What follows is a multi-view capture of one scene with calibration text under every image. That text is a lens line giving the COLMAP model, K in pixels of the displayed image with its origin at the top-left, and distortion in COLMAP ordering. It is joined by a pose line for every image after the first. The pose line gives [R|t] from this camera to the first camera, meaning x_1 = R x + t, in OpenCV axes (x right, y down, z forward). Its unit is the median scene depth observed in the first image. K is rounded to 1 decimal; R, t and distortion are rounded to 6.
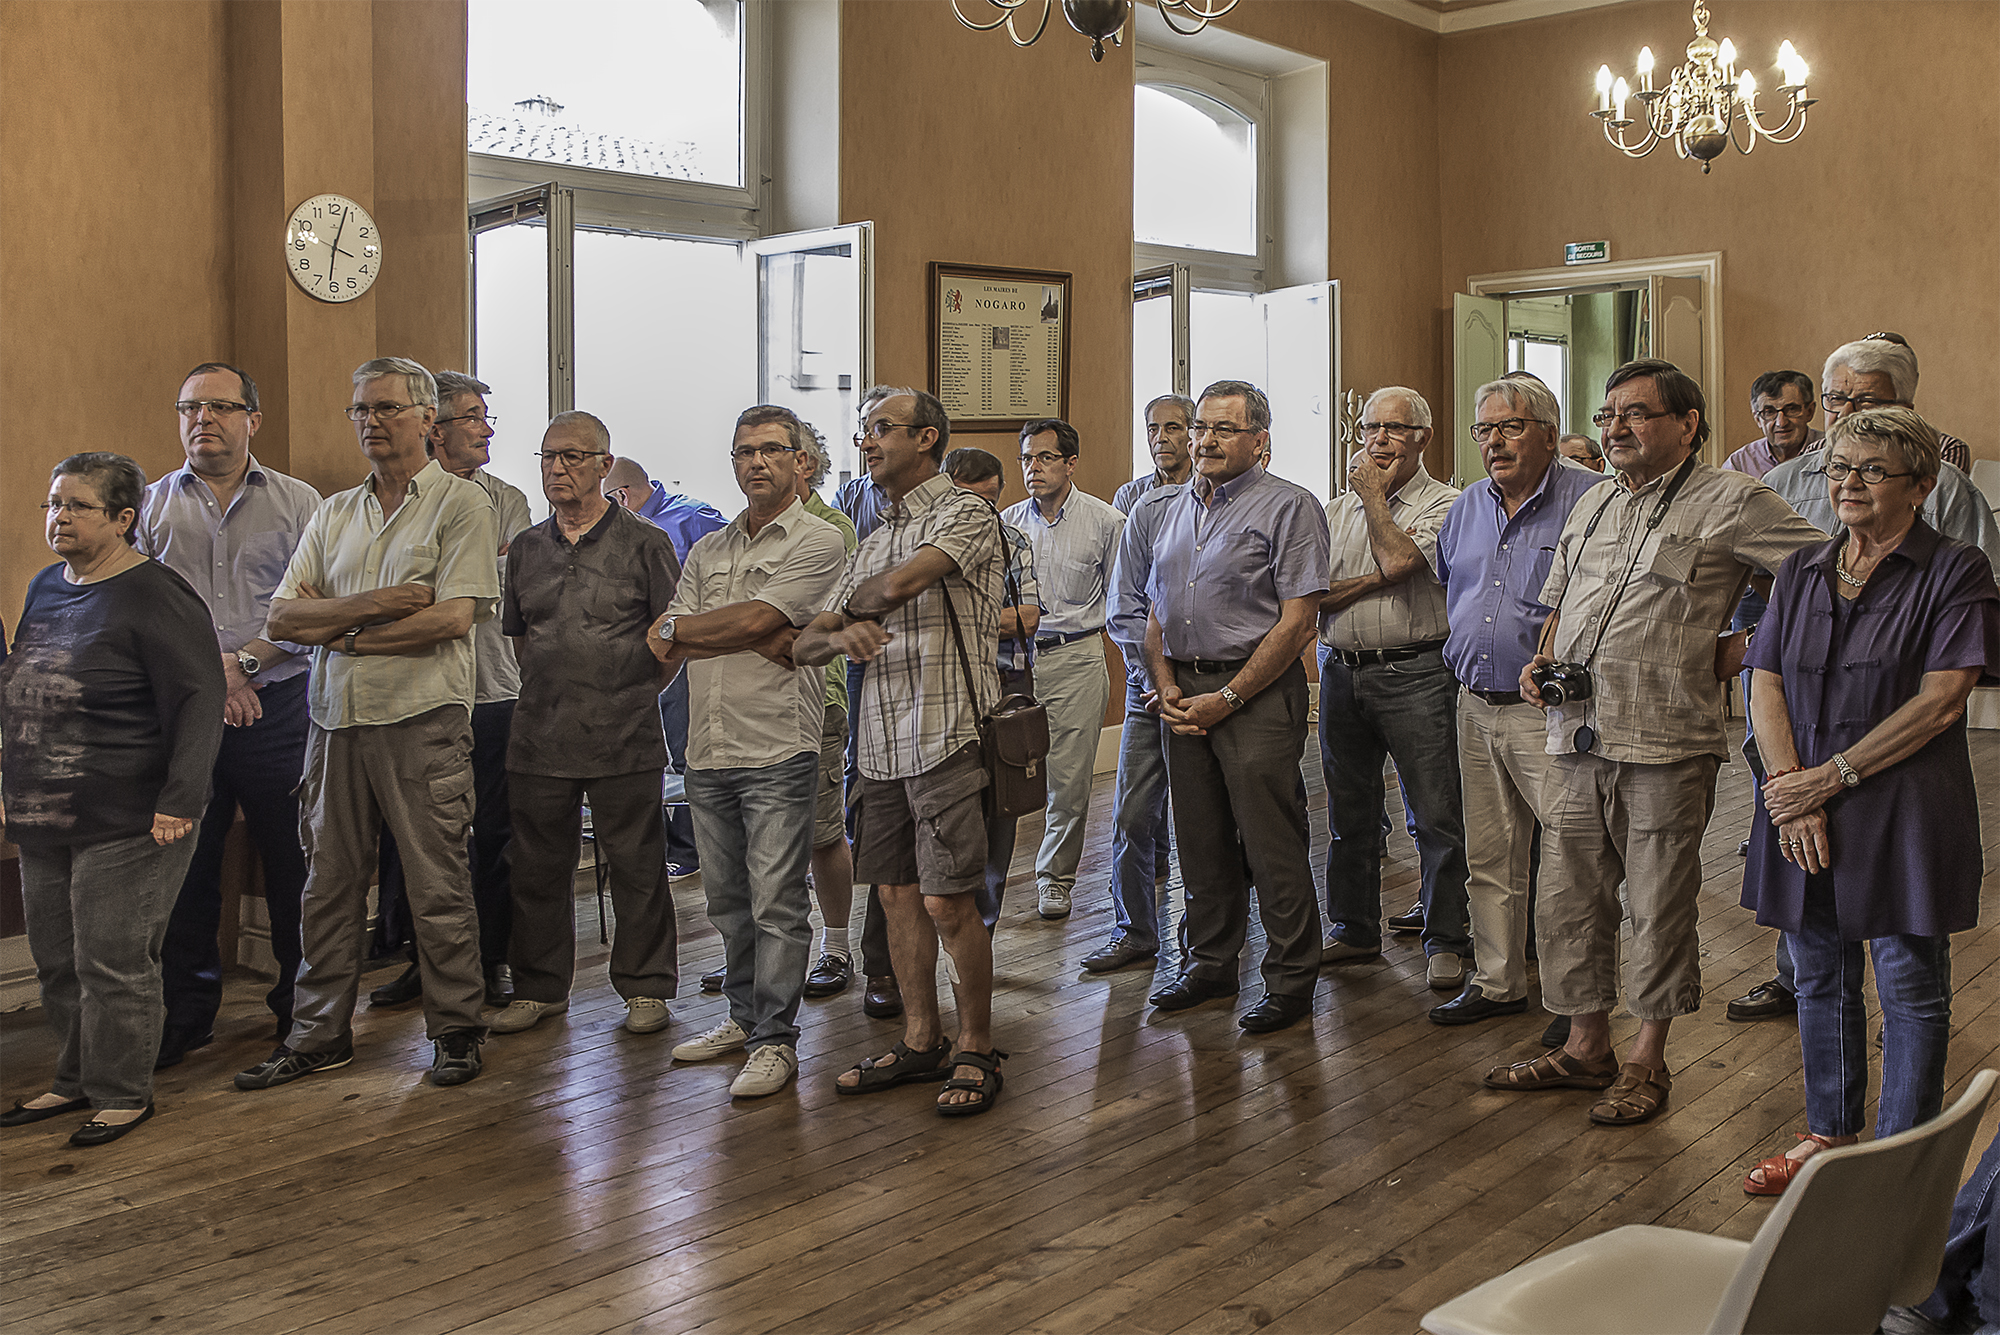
lens RADIAL K [[1806.2, 0, 1000.0], [0, 1806.2, 667.5], [0, 0, 1]] dist [0.000899, -0.003820]
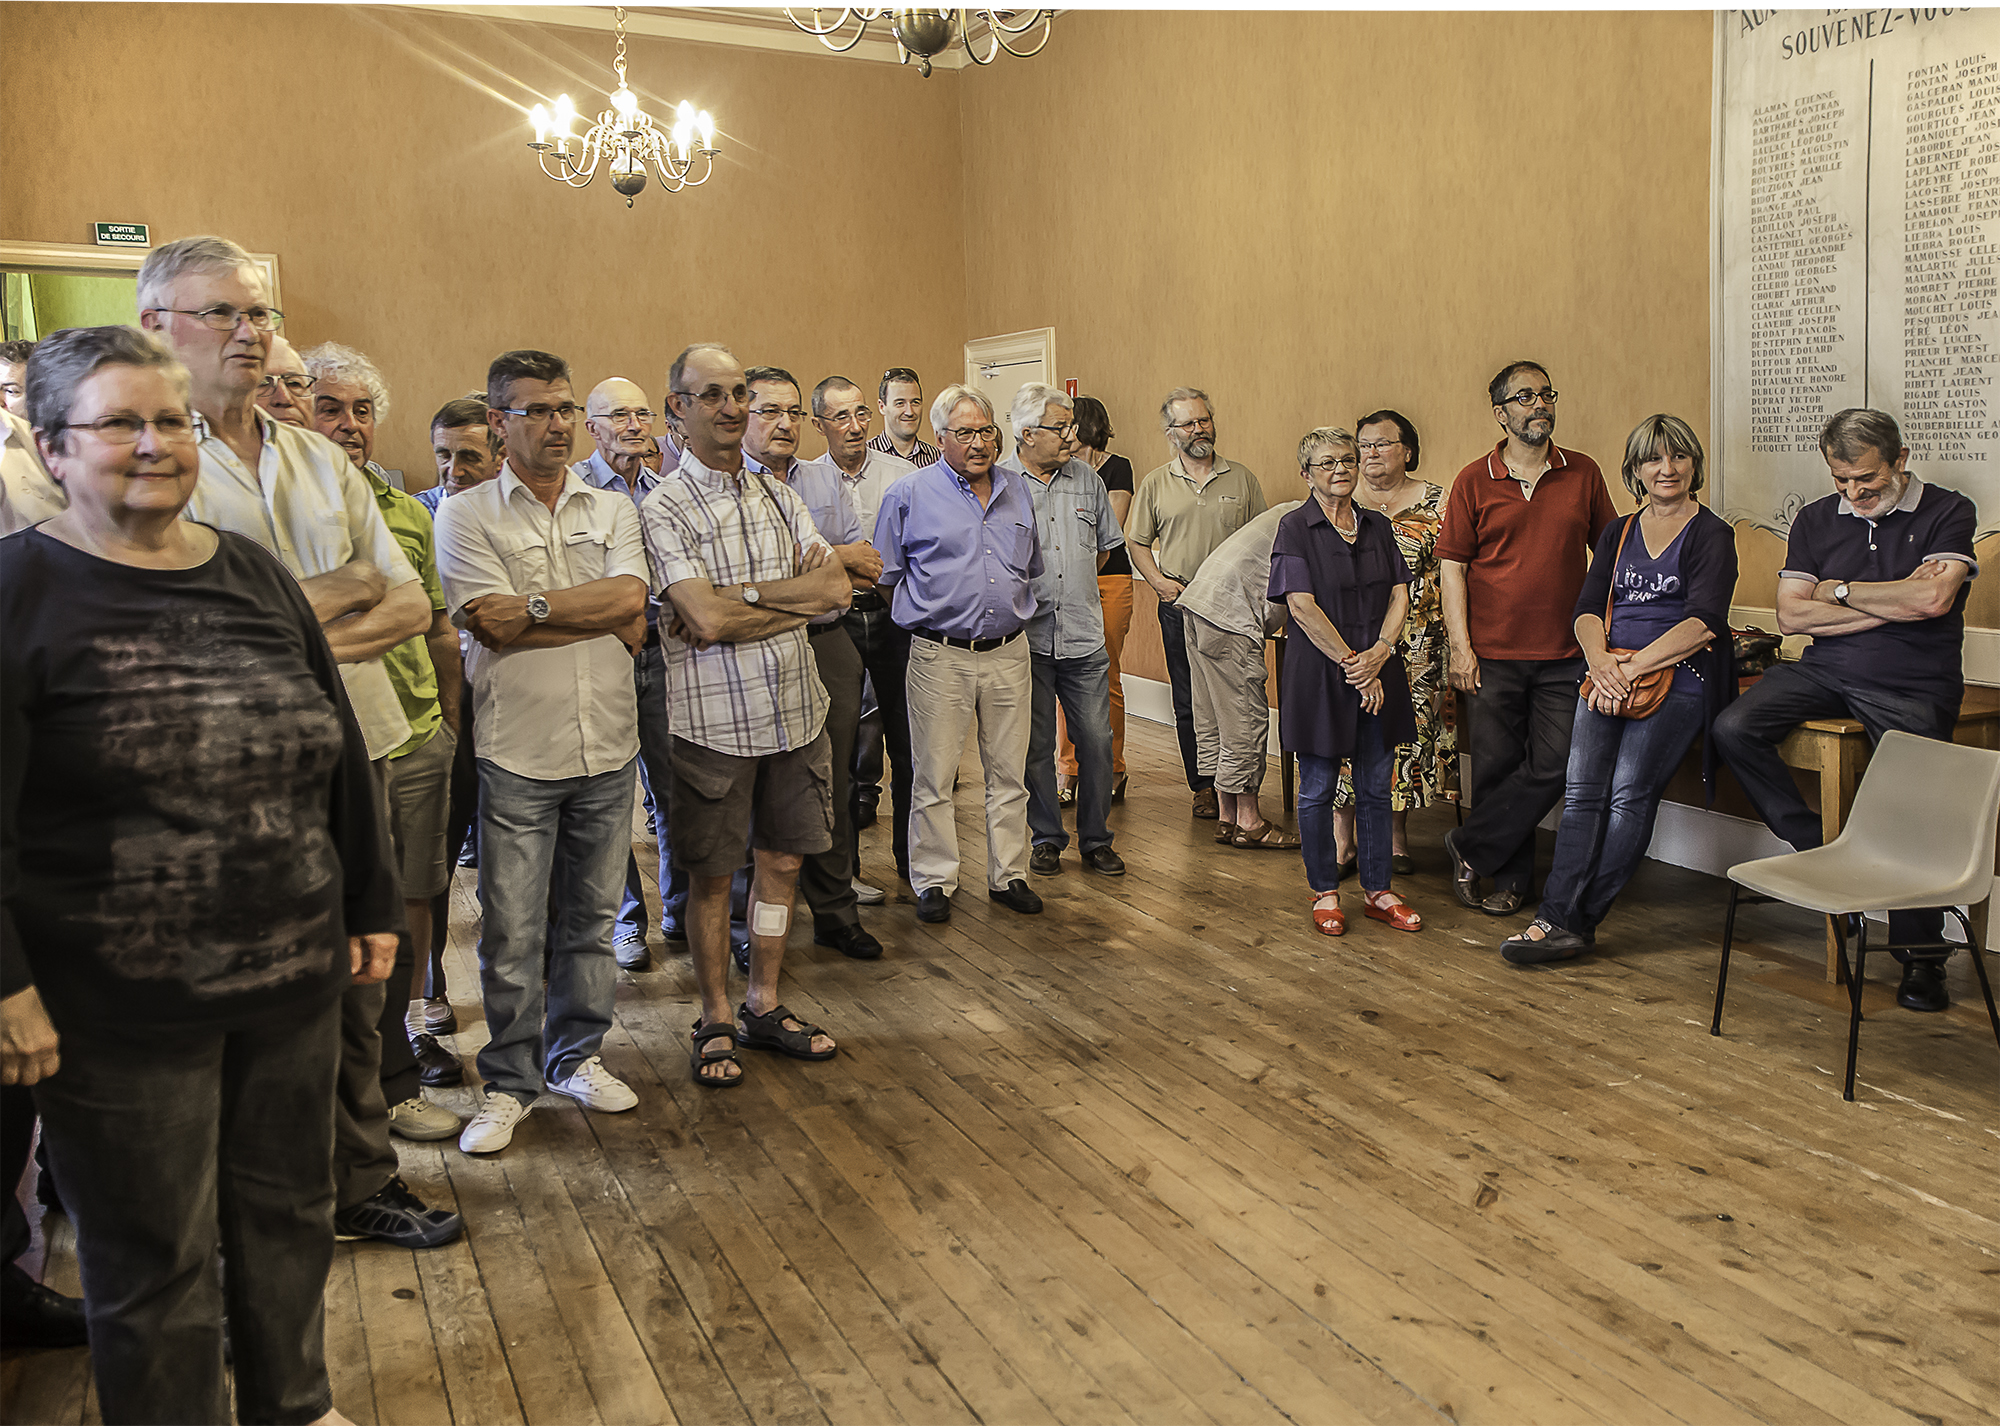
lens RADIAL K [[1834.9, 0, 1000.0], [0, 1834.9, 713.0], [0, 0, 1]] dist [-0.043648, -0.003604]
pose [[0.417144, -0.085432, 0.904816, -0.861788], [0.070954, 0.995595, 0.061291, -0.013061], [-0.906066, 0.038633, 0.421368, 0.461331]]
